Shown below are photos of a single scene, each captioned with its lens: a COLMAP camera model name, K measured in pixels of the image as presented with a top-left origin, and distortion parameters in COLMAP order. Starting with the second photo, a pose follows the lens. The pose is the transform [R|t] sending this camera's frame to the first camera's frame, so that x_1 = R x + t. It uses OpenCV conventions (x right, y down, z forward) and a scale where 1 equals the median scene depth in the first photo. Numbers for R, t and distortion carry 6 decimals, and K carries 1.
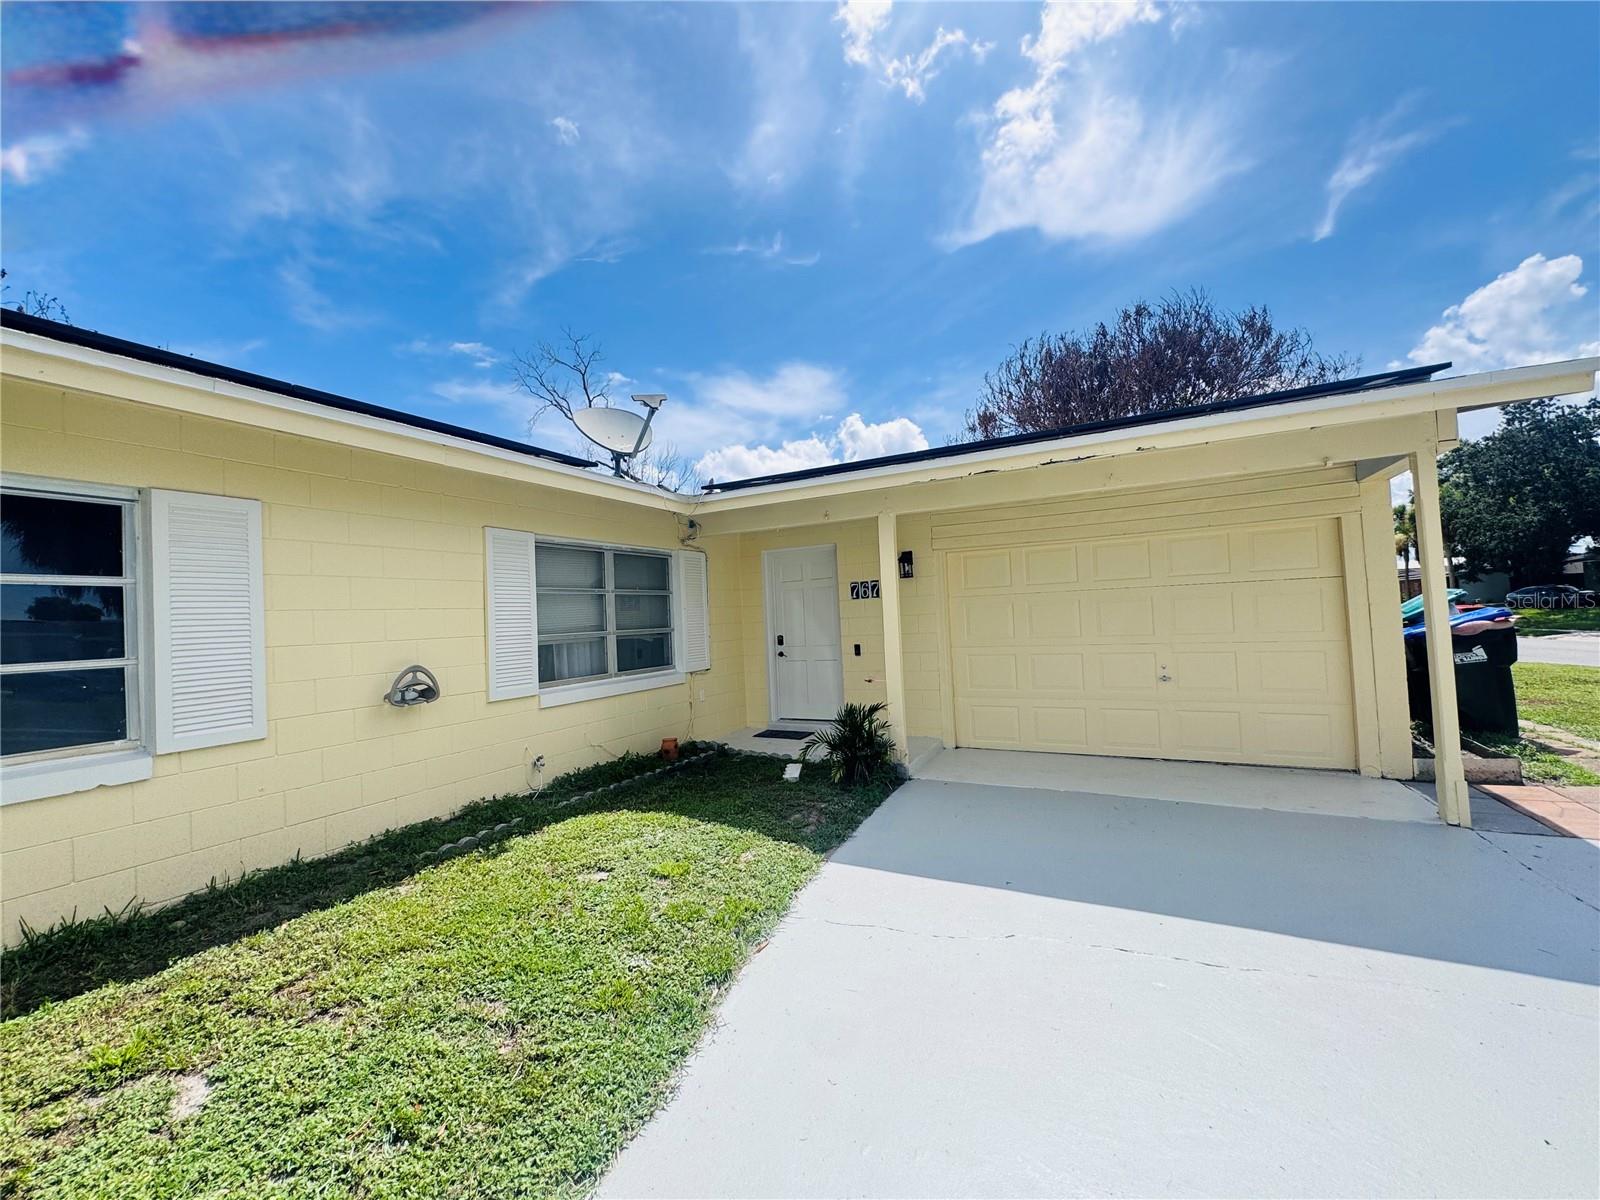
lens RADIAL K [[633.8, 0, 802.8], [0, 633.8, 605.8], [0, 0, 1]] dist [-0.007823, 0.000285]
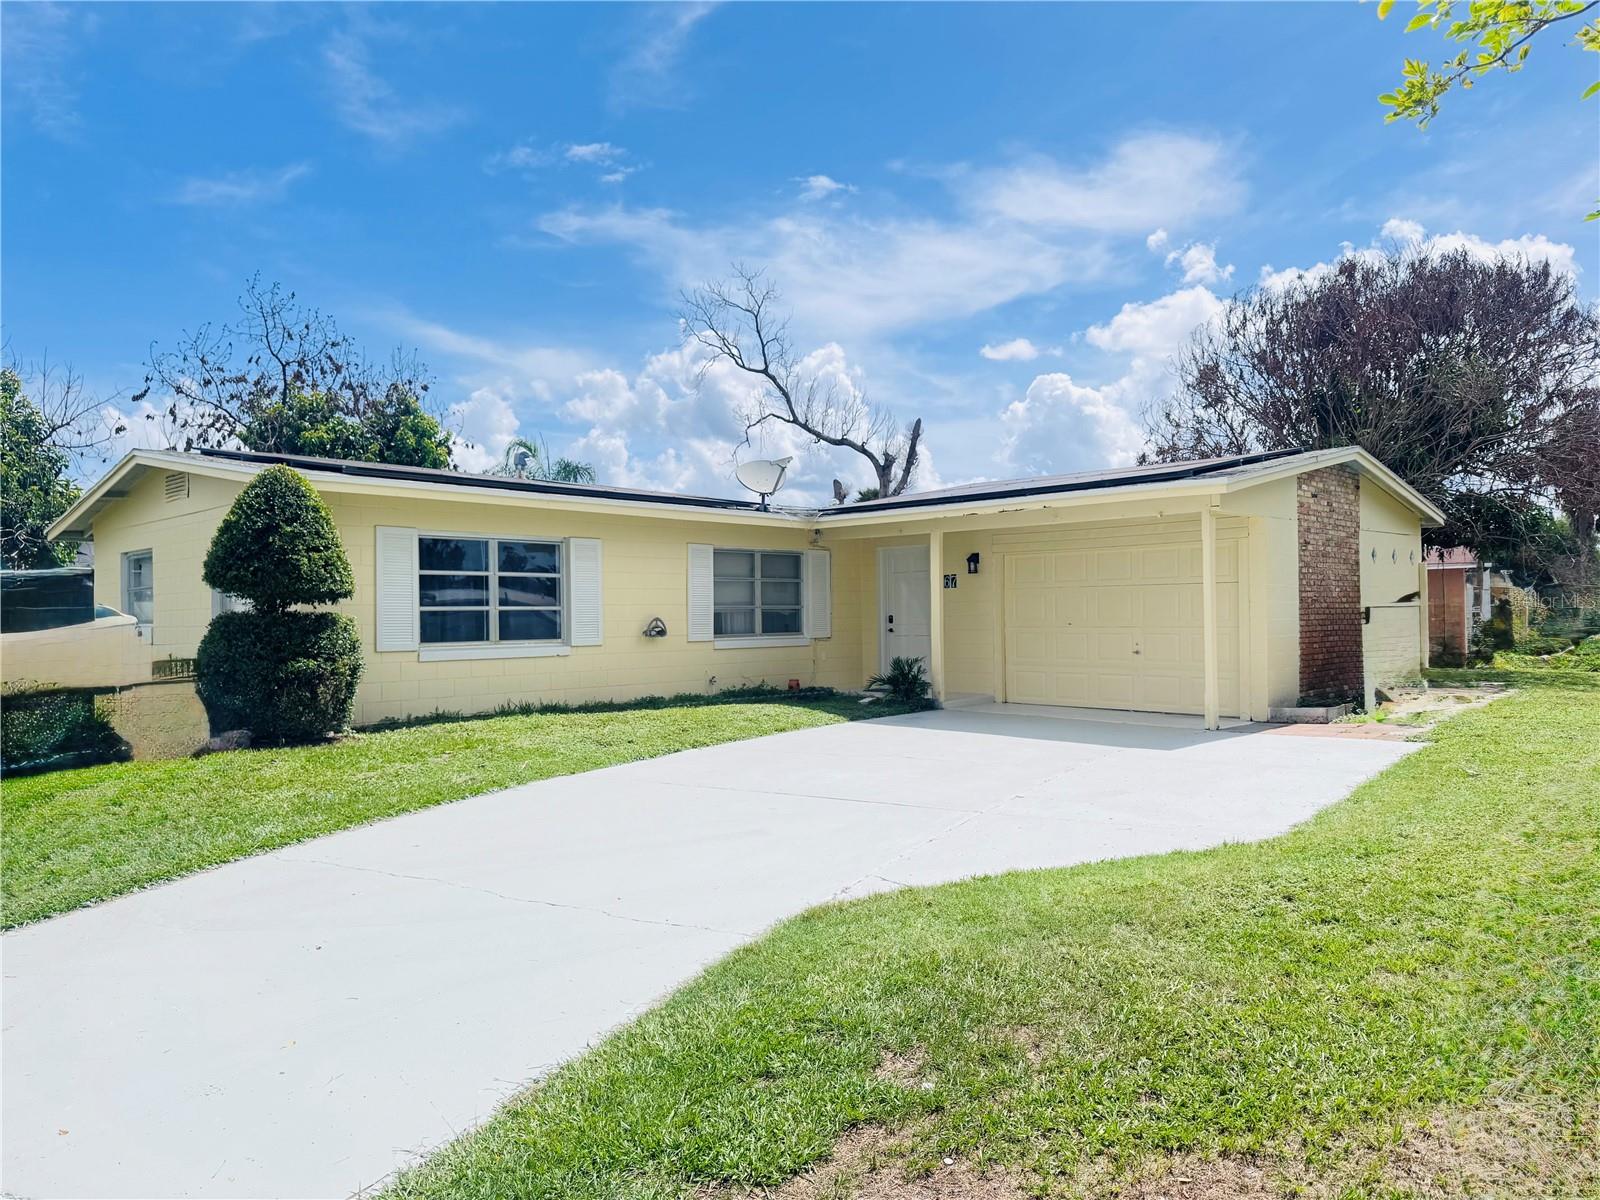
lens RADIAL K [[1128.0, 0, 794.9], [0, 1128.0, 607.5], [0, 0, 1]] dist [-0.000580, -0.022803]
pose [[0.954547, 0.032170, -0.296320, 0.587582], [-0.025707, 0.999340, 0.025682, -0.027035], [0.296950, -0.016897, 0.954743, -1.566434]]
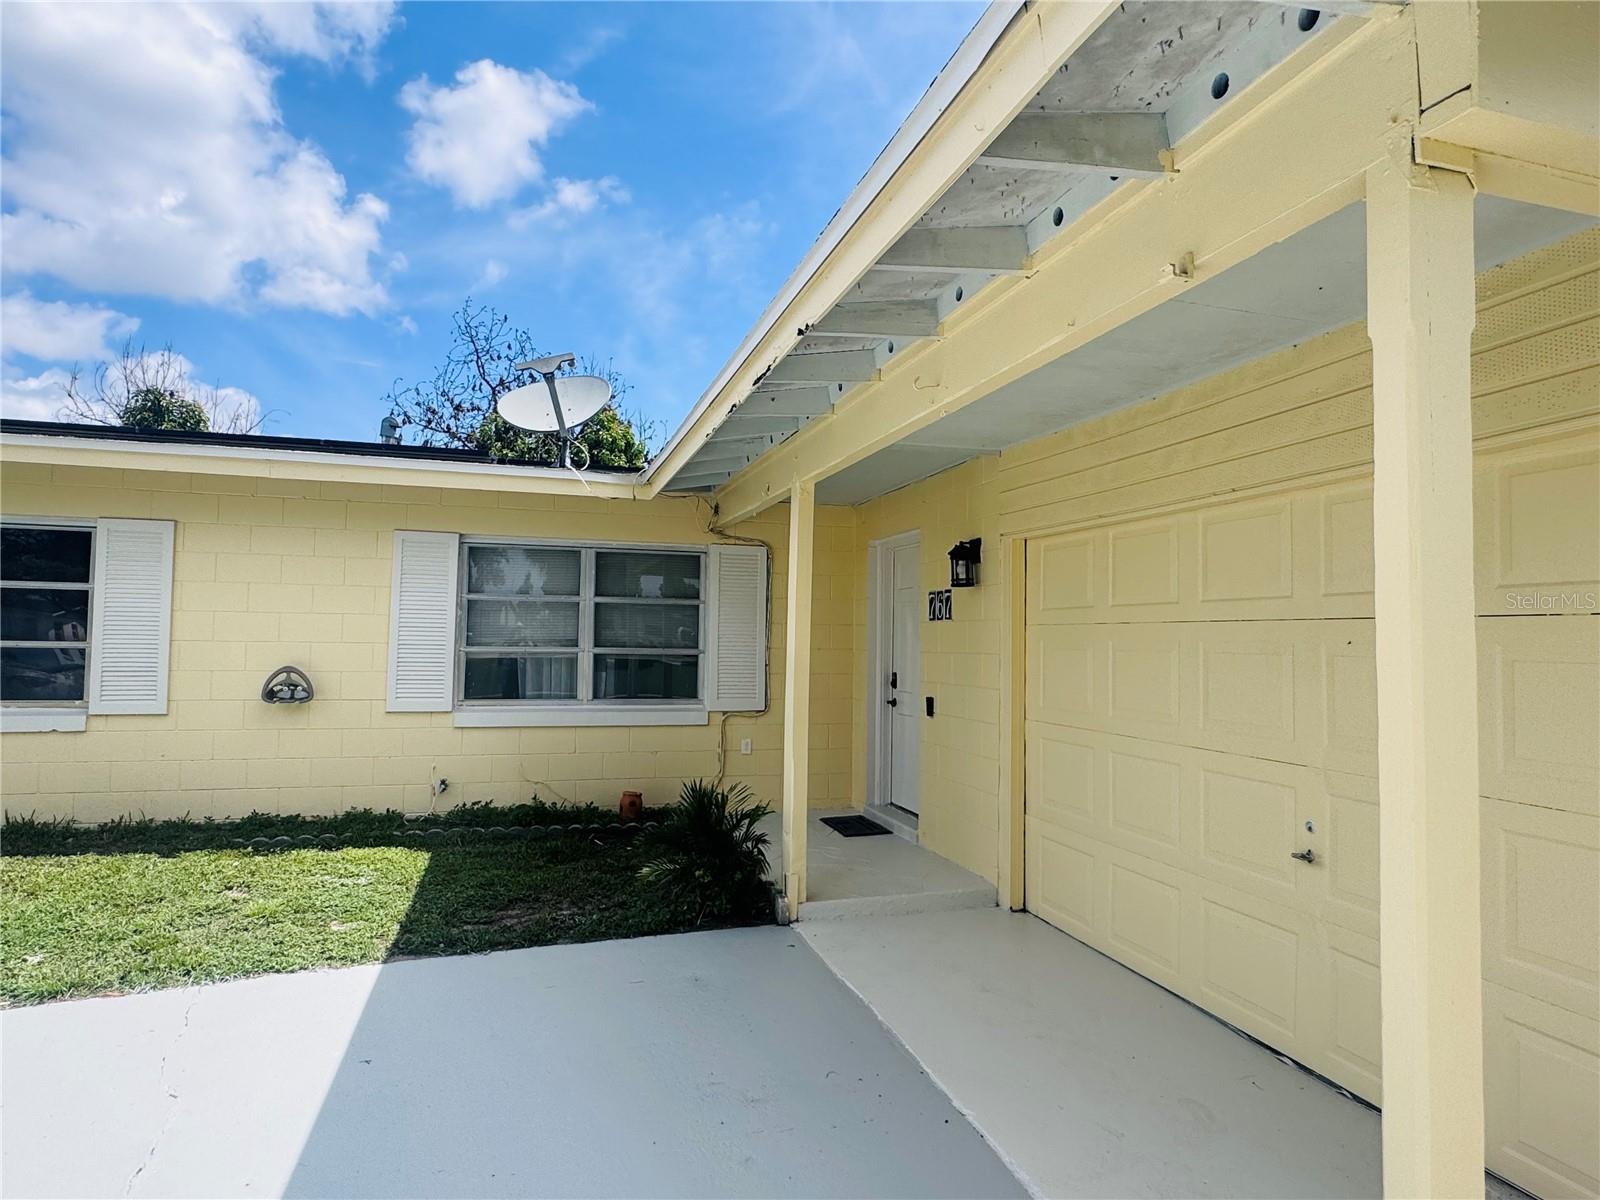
lens RADIAL K [[931.0, 0, 804.1], [0, 931.0, 597.4], [0, 0, 1]] dist [-0.000782, 0.001280]
pose [[0.687069, 0.022214, -0.726252, 0.773075], [-0.032925, 0.999458, -0.000578, -0.033961], [0.725846, 0.024309, 0.687428, 0.380565]]
